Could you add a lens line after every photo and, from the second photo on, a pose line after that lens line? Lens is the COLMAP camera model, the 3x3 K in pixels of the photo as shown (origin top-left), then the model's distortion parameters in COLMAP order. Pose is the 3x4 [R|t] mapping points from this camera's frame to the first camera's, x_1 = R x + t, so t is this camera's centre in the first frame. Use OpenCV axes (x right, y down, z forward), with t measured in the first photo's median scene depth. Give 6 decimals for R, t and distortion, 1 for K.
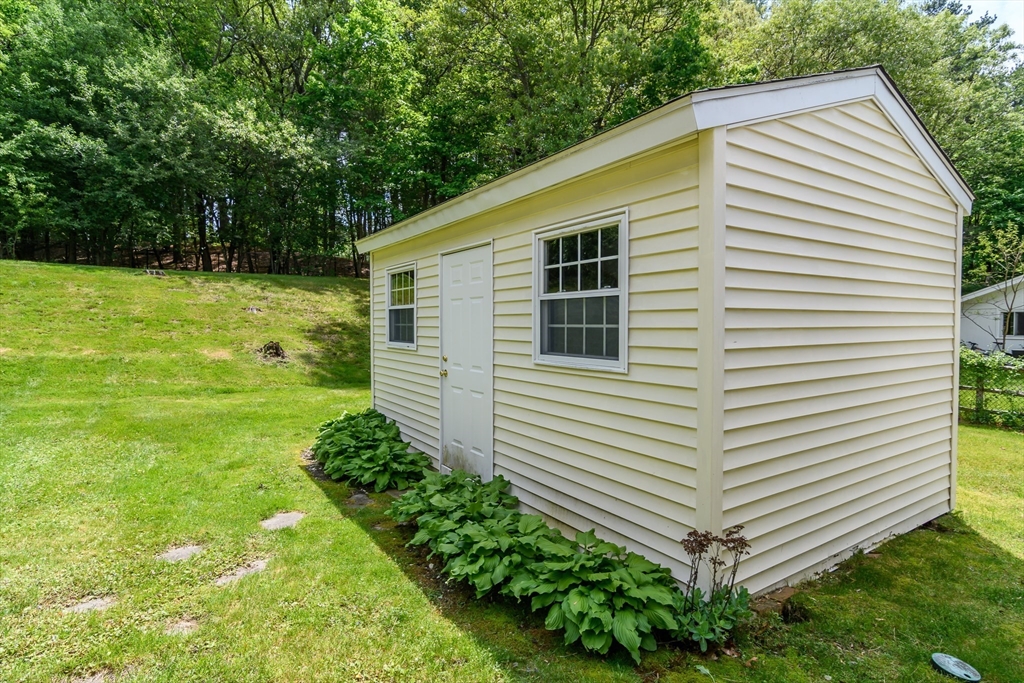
lens RADIAL K [[521.4, 0, 510.9], [0, 521.4, 339.5], [0, 0, 1]] dist [-0.005049, 0.002382]
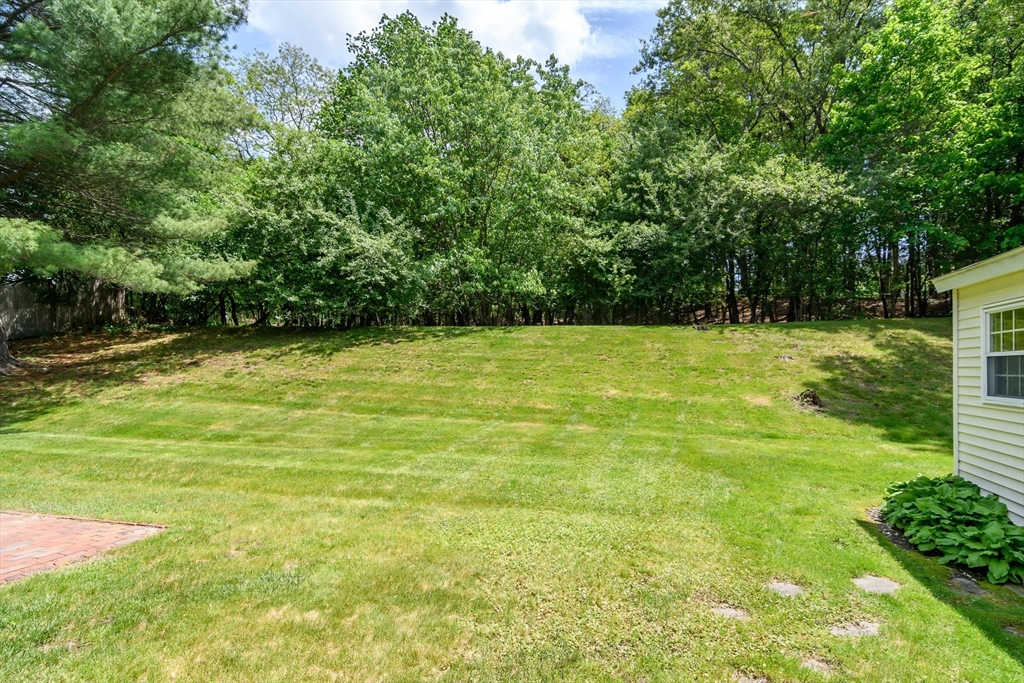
lens RADIAL K [[500.2, 0, 502.1], [0, 500.2, 366.1], [0, 0, 1]] dist [-0.001787, 0.000222]
pose [[0.650352, -0.003114, -0.759627, -0.138019], [-0.019536, 0.999592, -0.020823, -0.011649], [0.759382, 0.028382, 0.650026, -0.083493]]
